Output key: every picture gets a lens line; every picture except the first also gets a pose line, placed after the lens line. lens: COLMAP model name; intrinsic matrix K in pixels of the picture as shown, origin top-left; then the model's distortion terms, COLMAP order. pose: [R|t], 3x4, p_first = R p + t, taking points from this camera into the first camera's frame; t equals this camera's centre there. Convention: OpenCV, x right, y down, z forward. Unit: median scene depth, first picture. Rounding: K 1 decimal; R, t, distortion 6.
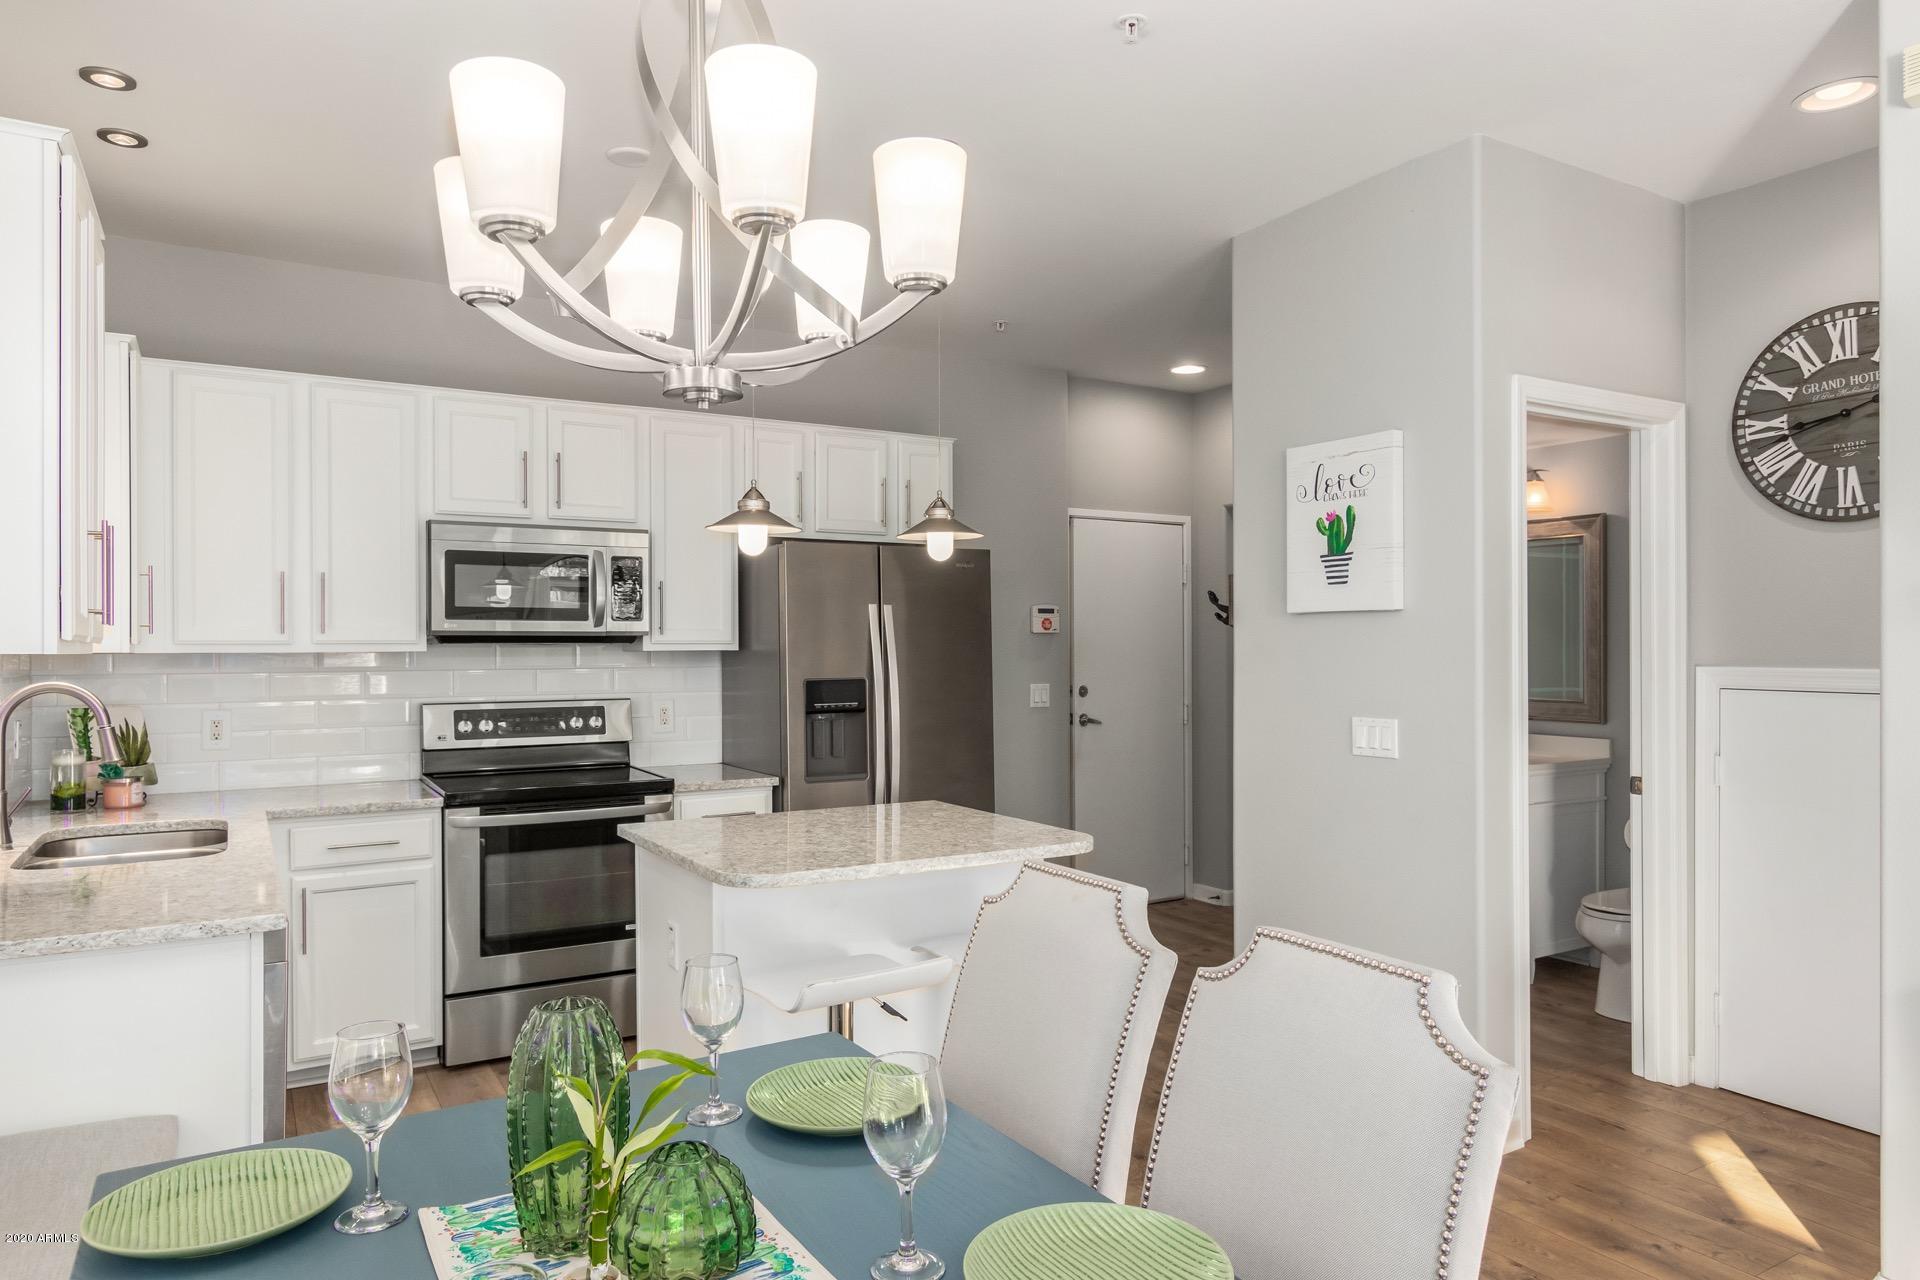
lens RADIAL K [[1216.7, 0, 960.0], [0, 1216.7, 640.0], [0, 0, 1]] dist [0.001750, 0.002382]
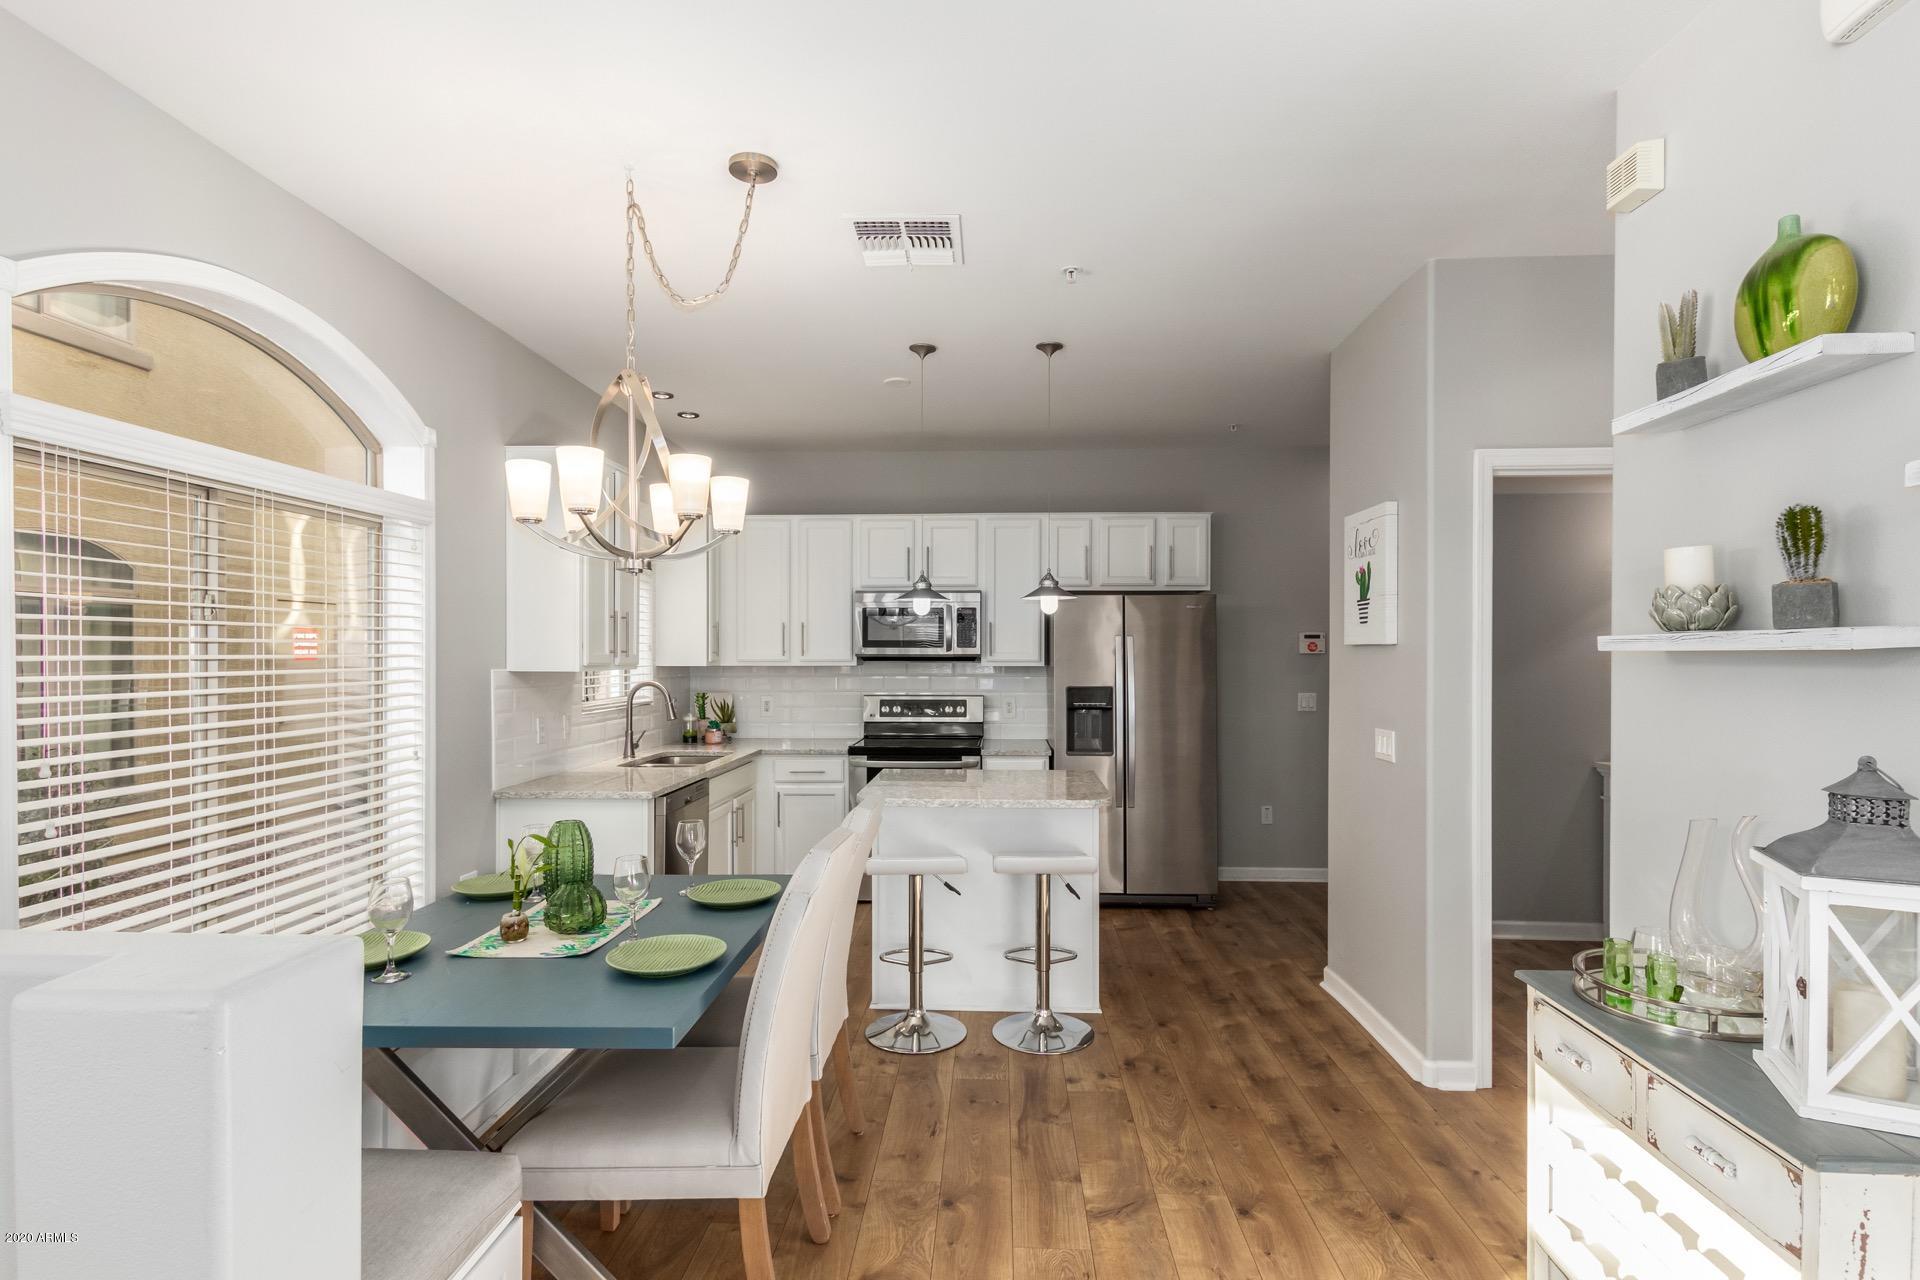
lens RADIAL K [[941.3, 0, 959.9], [0, 941.3, 648.5], [0, 0, 1]] dist [0.000622, -0.000014]
pose [[0.831761, 0.001790, -0.555131, 0.438507], [-0.000506, 0.999997, 0.002466, -0.018838], [0.555133, -0.001771, 0.831759, -0.047300]]
